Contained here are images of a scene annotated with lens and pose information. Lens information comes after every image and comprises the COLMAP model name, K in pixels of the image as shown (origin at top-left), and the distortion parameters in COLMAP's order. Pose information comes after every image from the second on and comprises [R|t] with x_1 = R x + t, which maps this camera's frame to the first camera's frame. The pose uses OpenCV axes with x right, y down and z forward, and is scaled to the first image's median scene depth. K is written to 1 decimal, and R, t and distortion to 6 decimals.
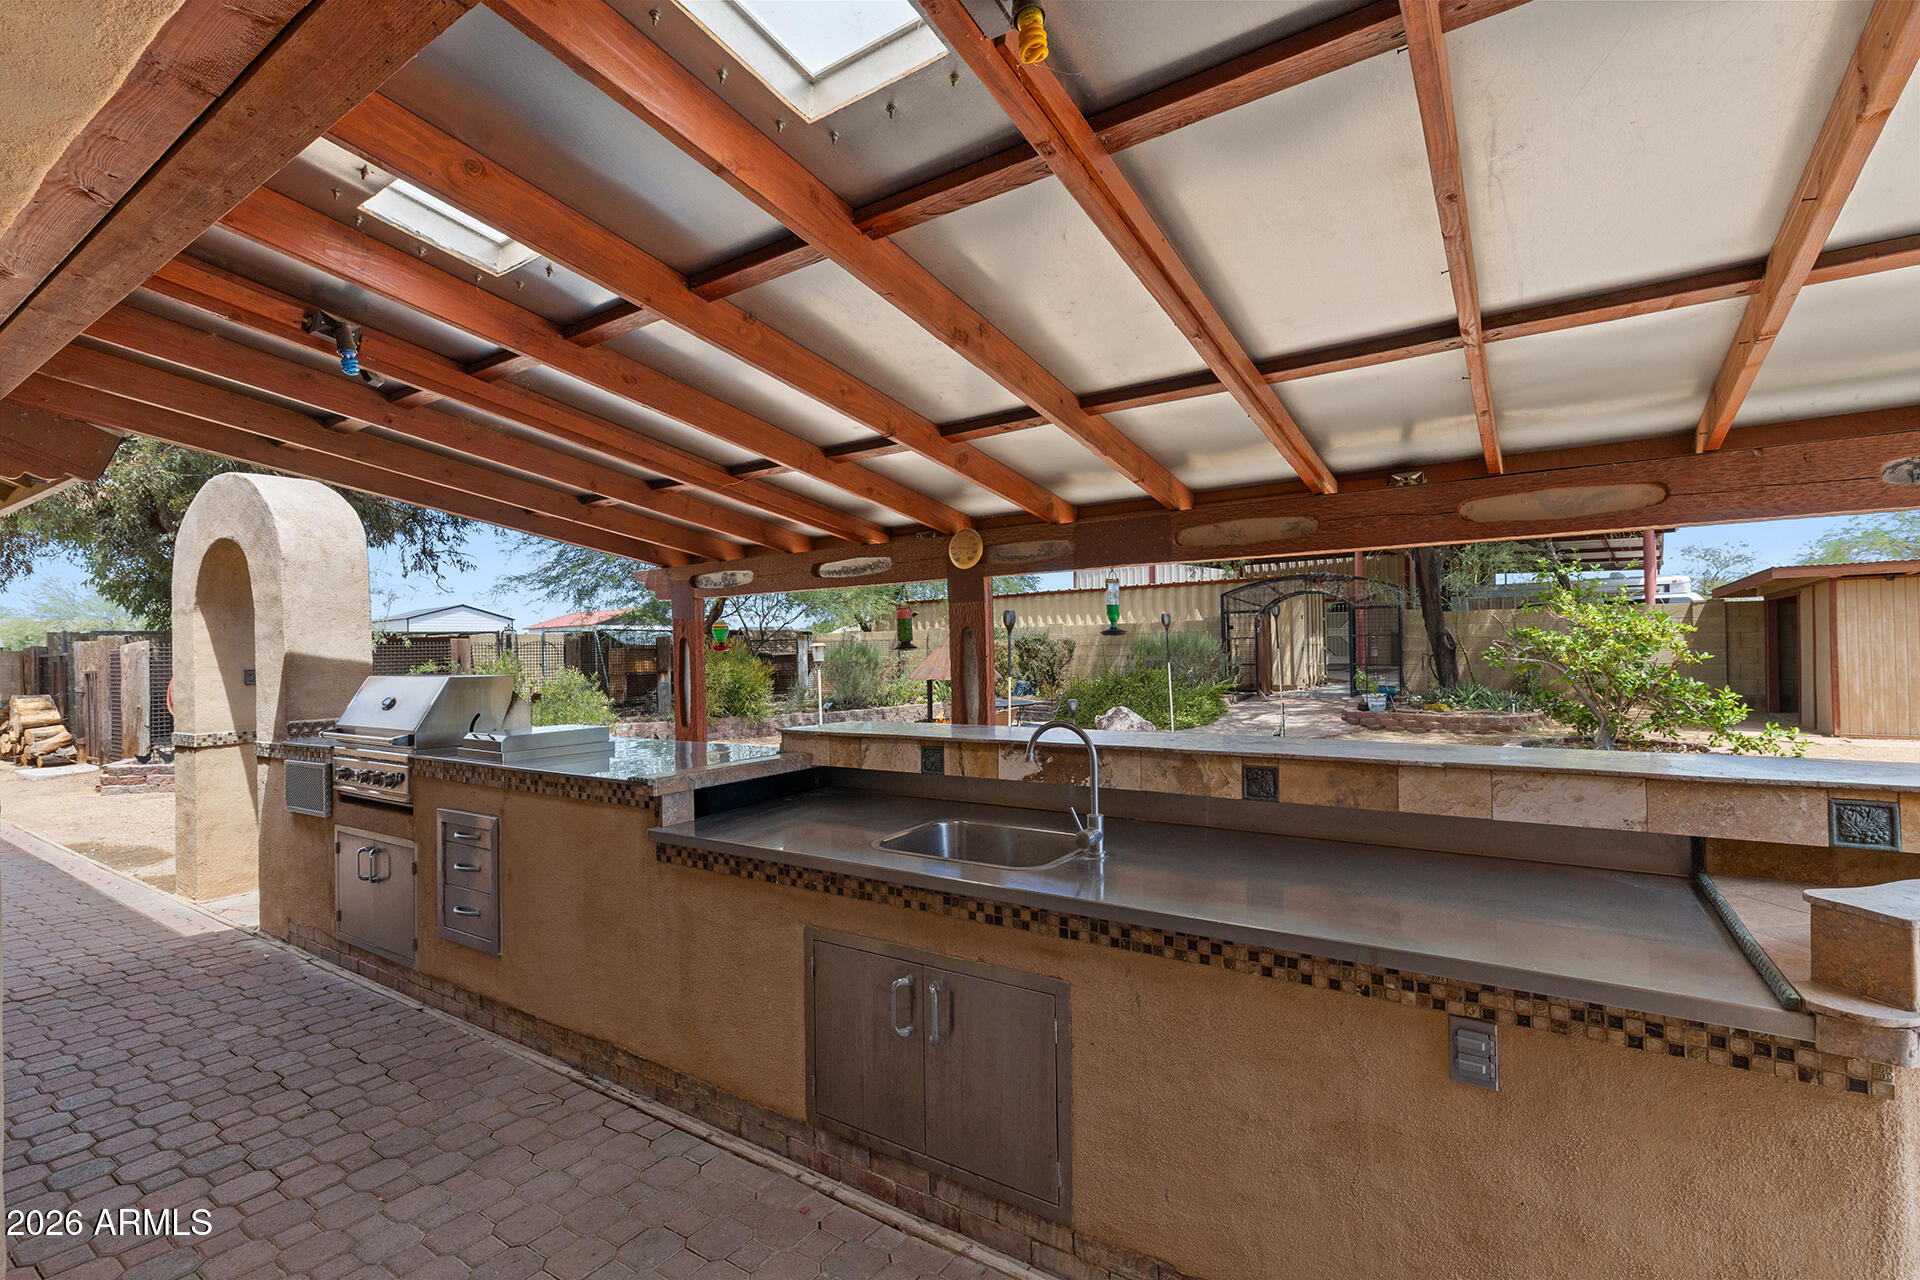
lens RADIAL K [[854.7, 0, 951.8], [0, 854.7, 642.9], [0, 0, 1]] dist [0.000566, -0.000033]
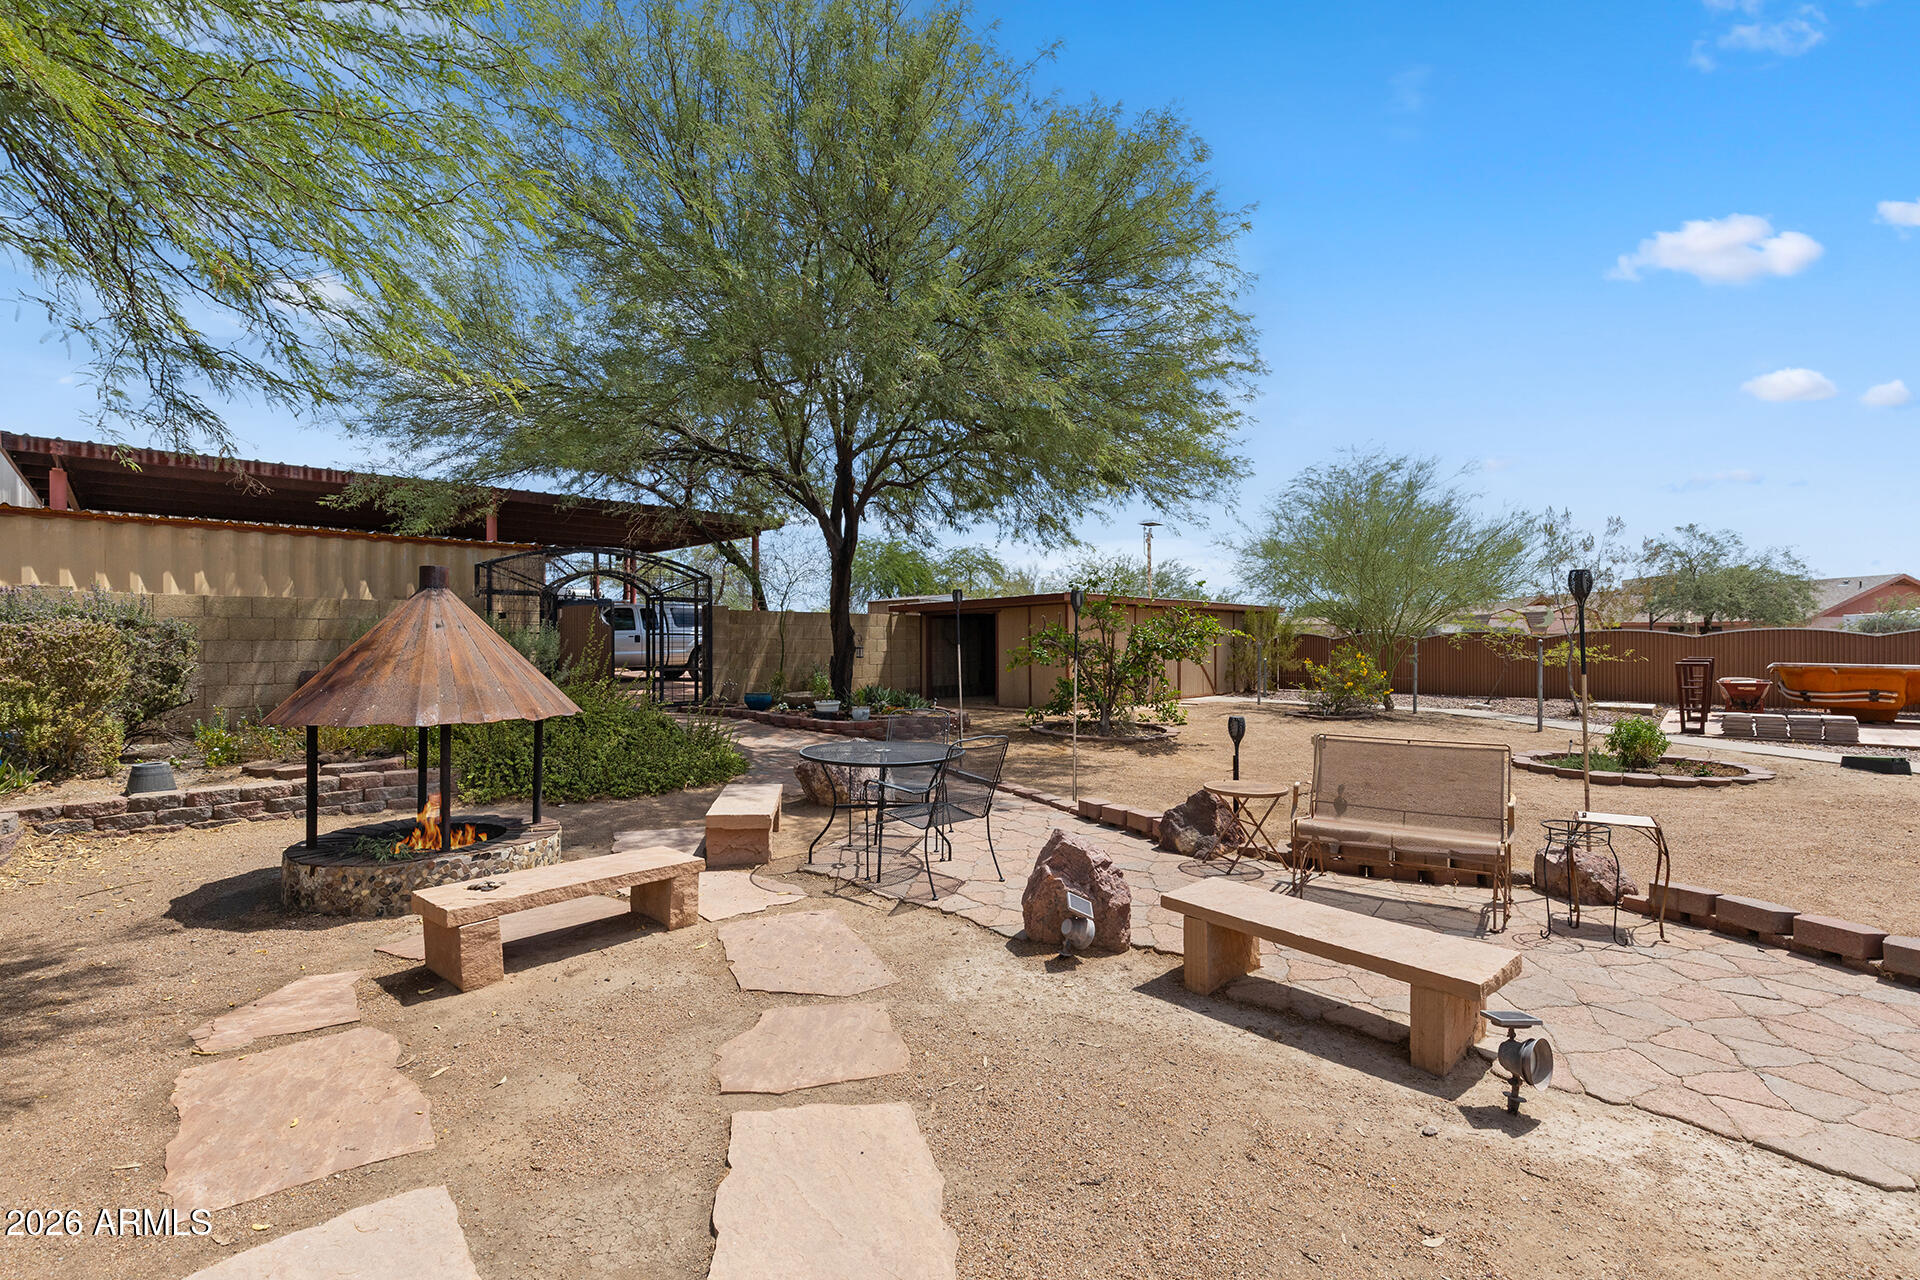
lens RADIAL K [[849.2, 0, 960.0], [0, 849.2, 640.0], [0, 0, 1]] dist [0.010230, 0.000149]
pose [[0.108685, 0.020336, 0.993868, -1.043351], [-0.005467, 0.999788, -0.019859, 0.041482], [-0.994061, -0.003275, 0.108773, 2.308922]]
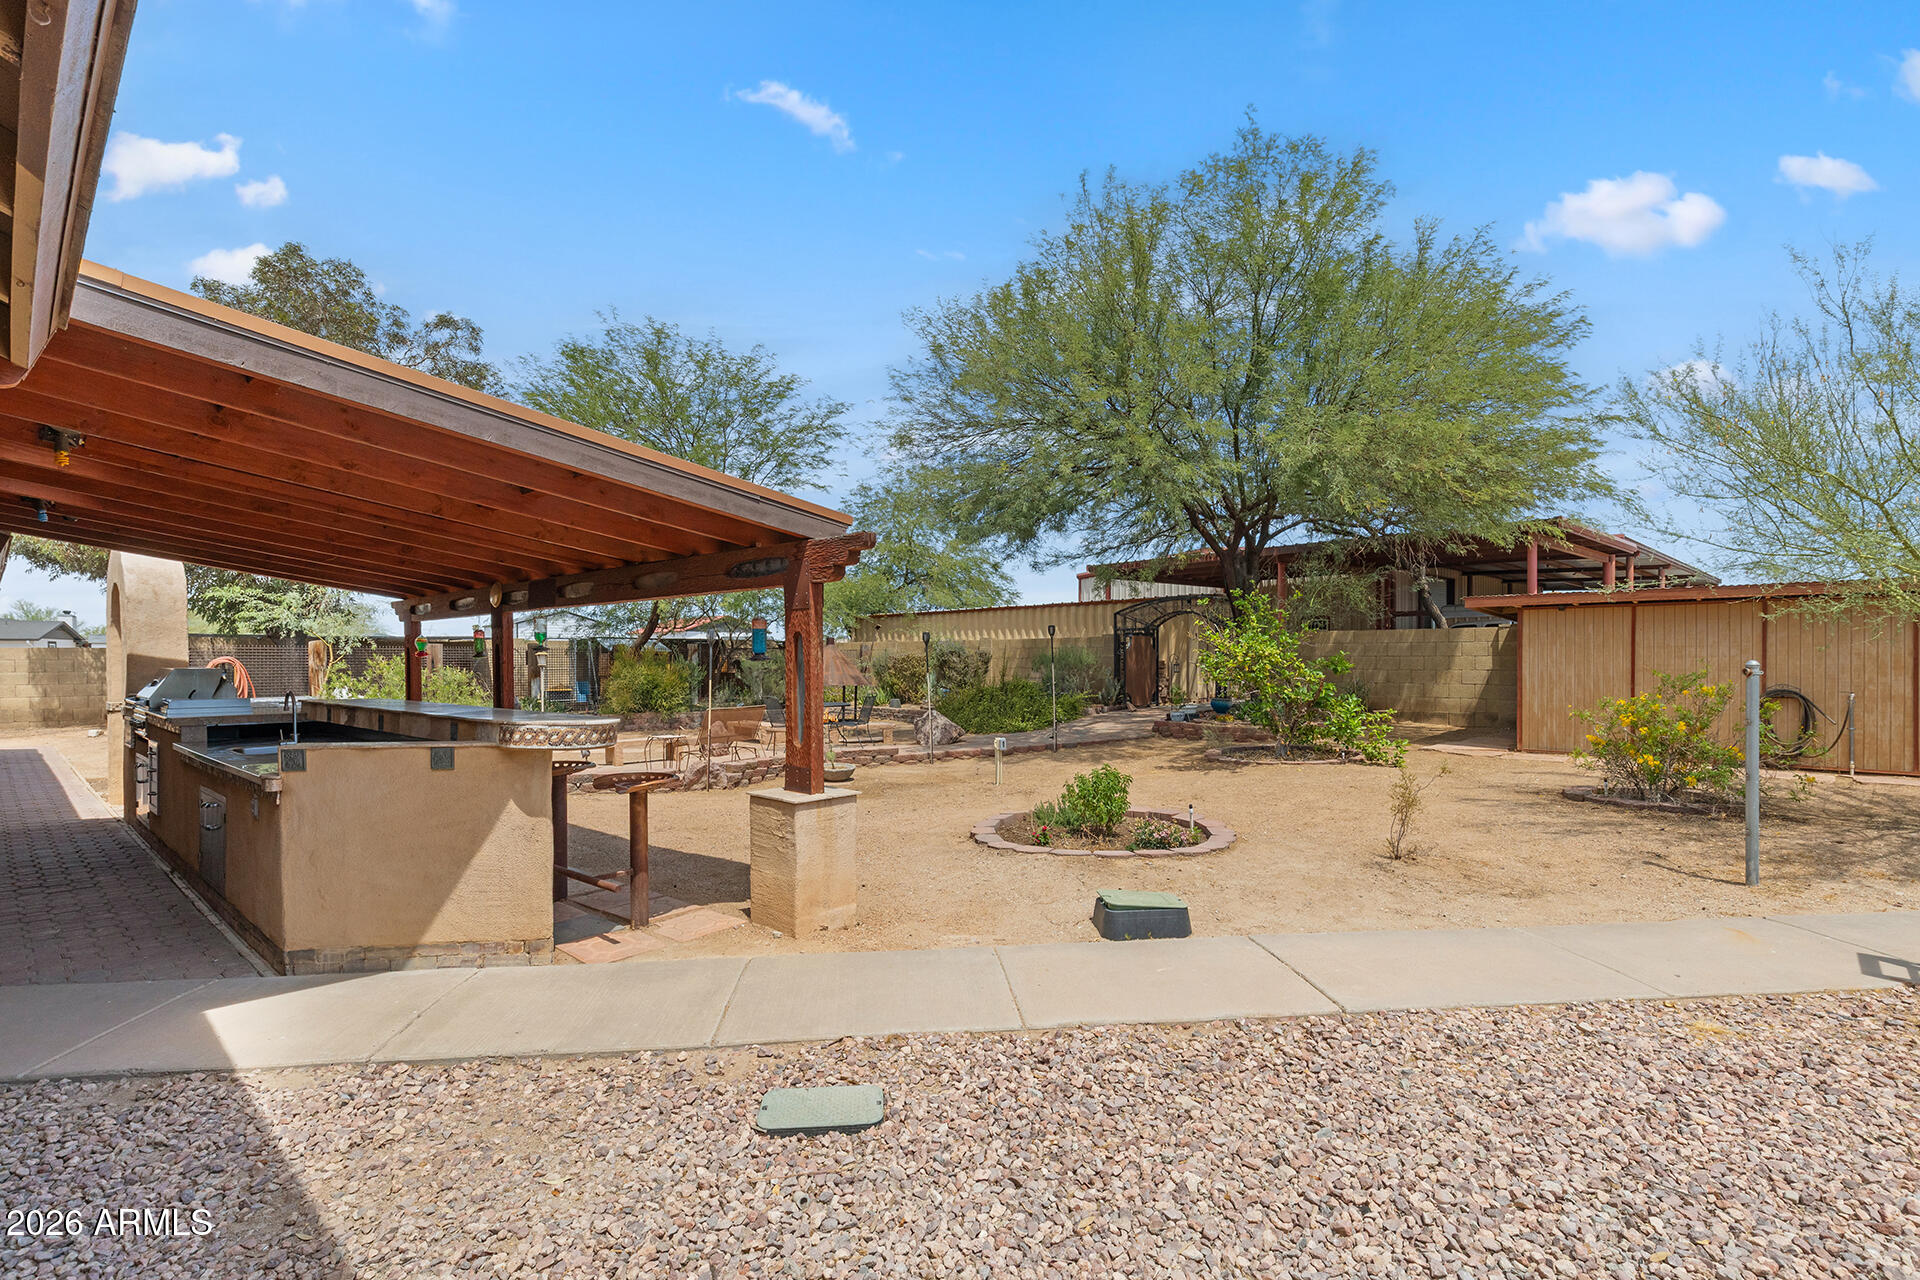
lens RADIAL K [[864.2, 0, 955.9], [0, 864.2, 664.5], [0, 0, 1]] dist [0.009856, 0.000045]
pose [[0.991178, 0.017284, -0.131404, 1.025569], [-0.015501, 0.999774, 0.014582, -0.016701], [0.131626, -0.012417, 0.991222, -0.470244]]
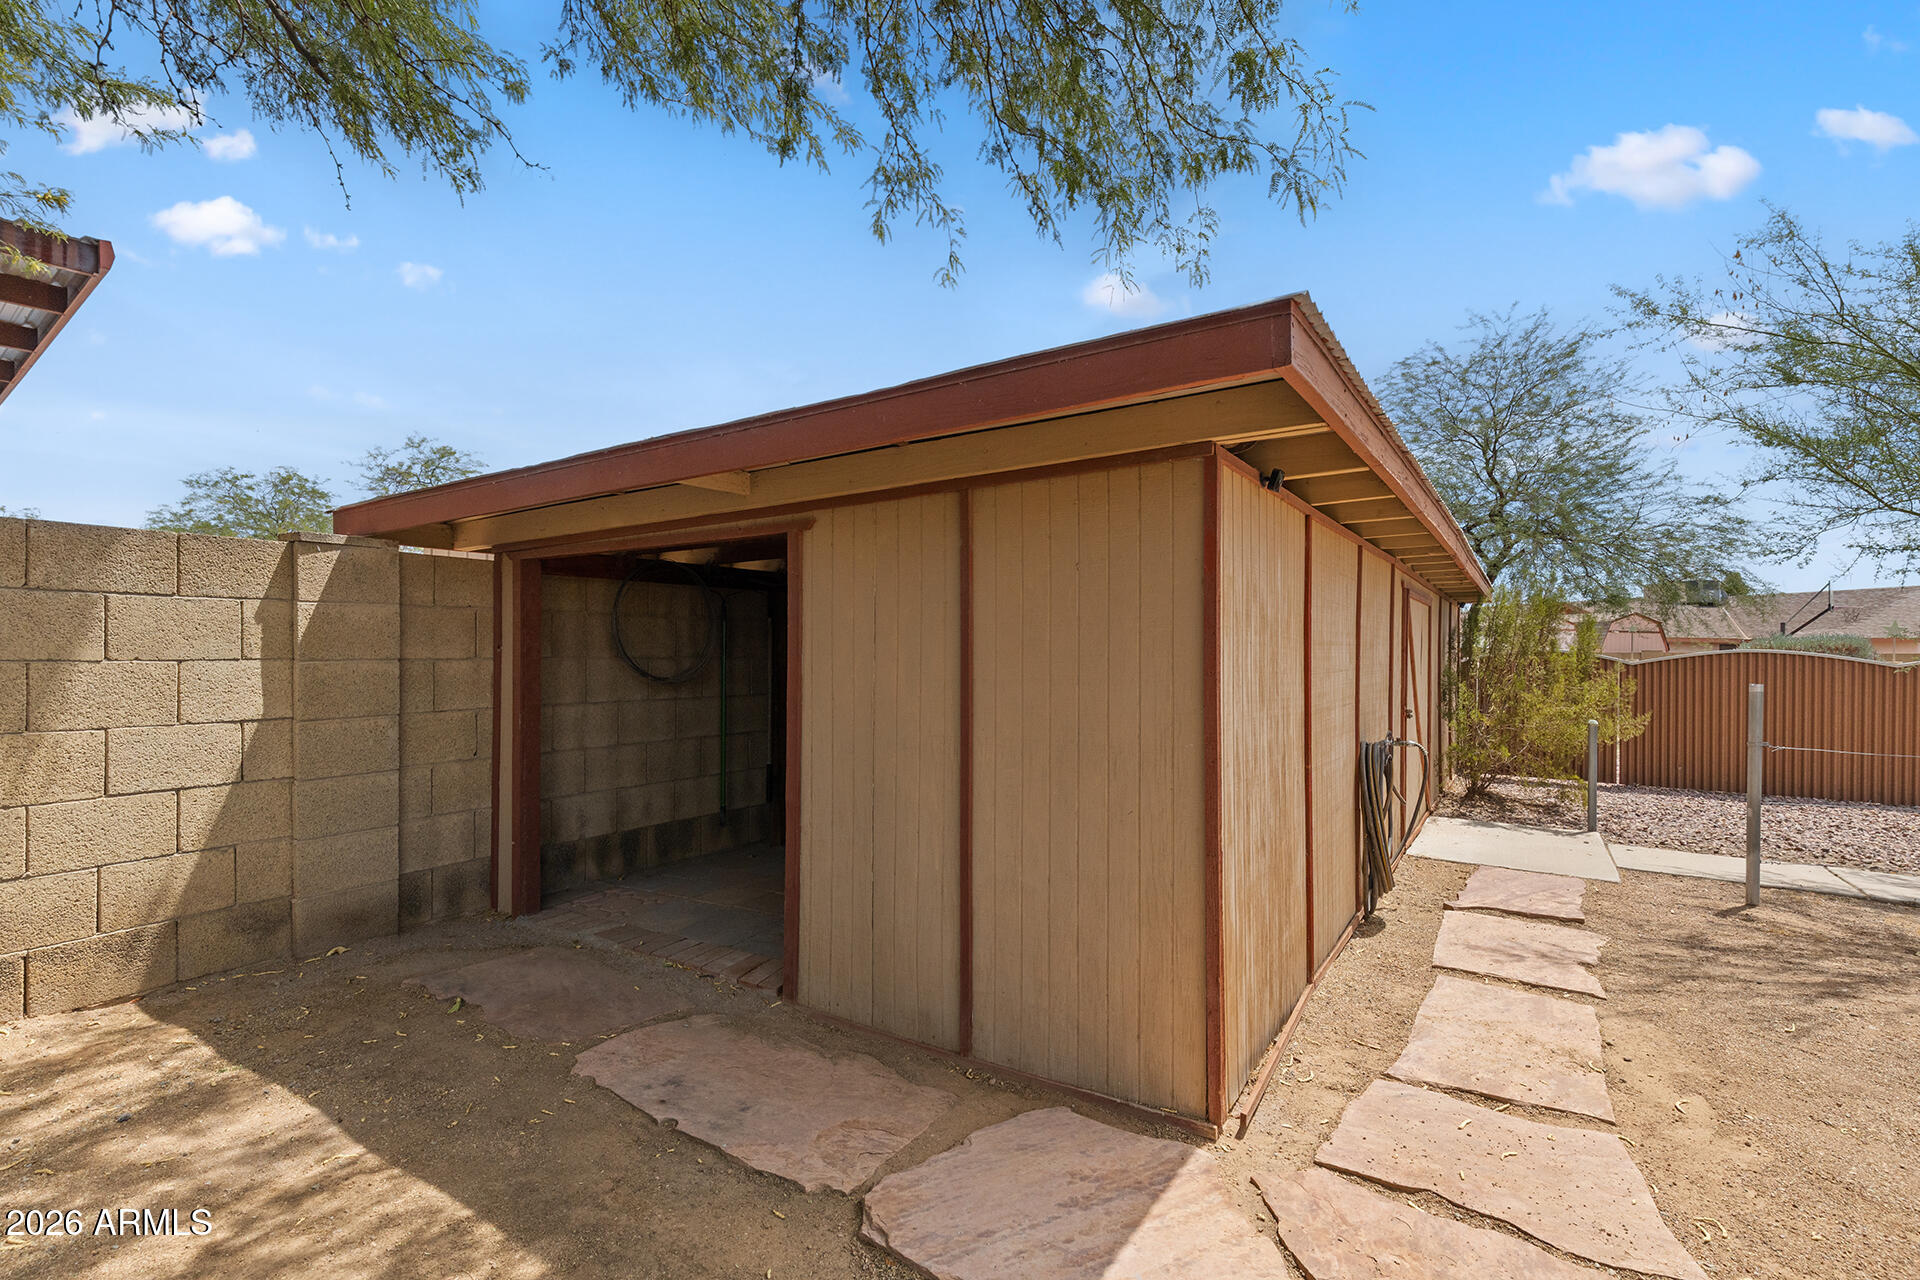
lens RADIAL K [[865.7, 0, 953.0], [0, 865.7, 644.1], [0, 0, 1]] dist [0.005617, 0.000266]
pose [[0.000357, 0.013358, 0.999911, 1.818750], [-0.014879, 0.999800, -0.013351, -0.047623], [-0.999889, -0.014873, 0.000555, 2.413270]]
